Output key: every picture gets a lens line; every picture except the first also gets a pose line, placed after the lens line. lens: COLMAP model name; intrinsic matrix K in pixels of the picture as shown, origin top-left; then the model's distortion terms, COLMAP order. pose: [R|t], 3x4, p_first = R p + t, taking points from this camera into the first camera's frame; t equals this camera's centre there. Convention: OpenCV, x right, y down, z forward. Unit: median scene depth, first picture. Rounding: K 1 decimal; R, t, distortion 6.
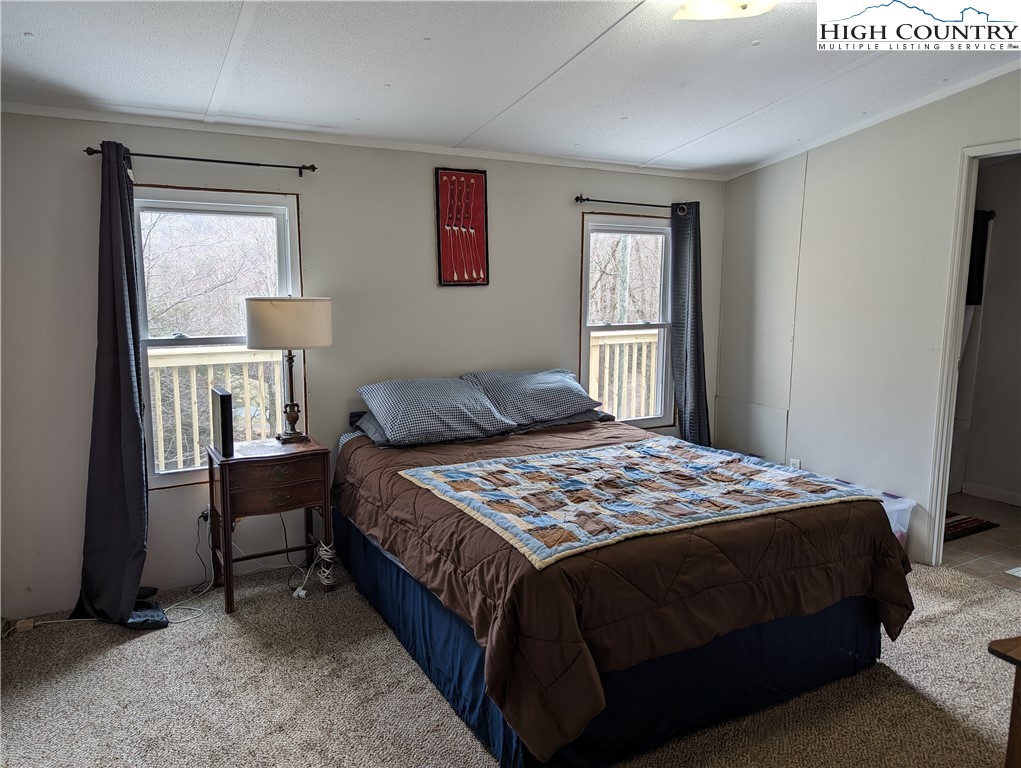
lens RADIAL K [[719.9, 0, 504.7], [0, 719.9, 384.0], [0, 0, 1]] dist [0.055305, -0.049680]
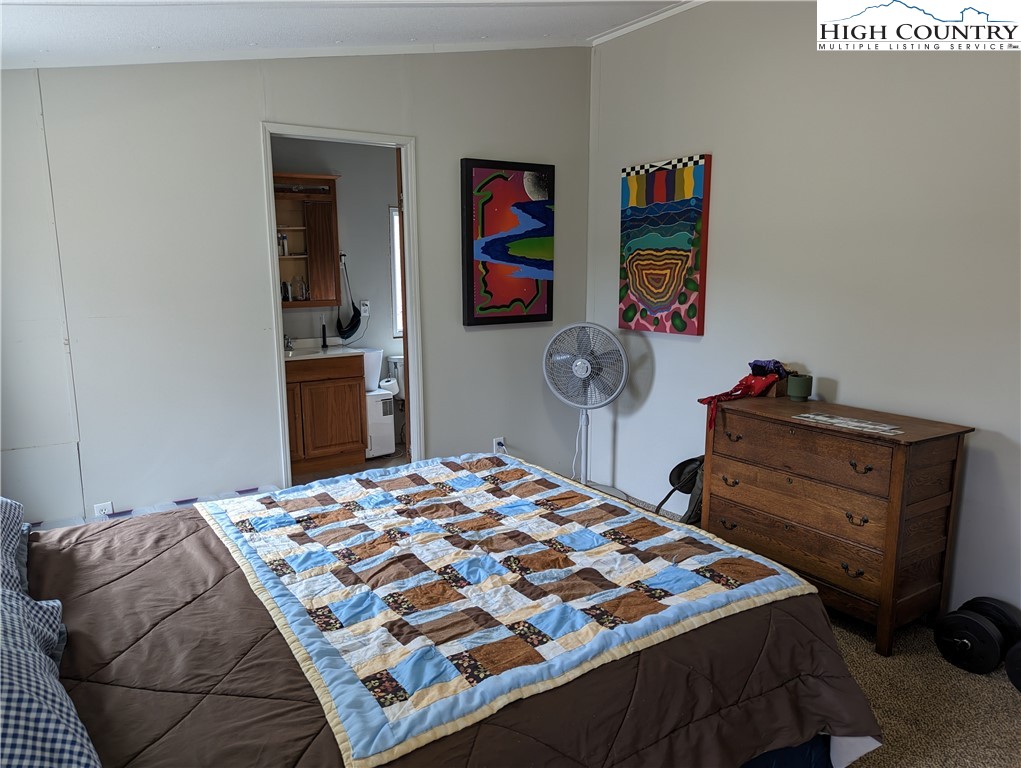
lens RADIAL K [[719.9, 0, 505.1], [0, 719.9, 383.7], [0, 0, 1]] dist [0.055305, -0.049680]
pose [[-0.075629, -0.173356, 0.981951, -0.541006], [0.146104, 0.972217, 0.182890, -0.144397], [-0.986374, 0.157298, -0.048200, 1.013037]]
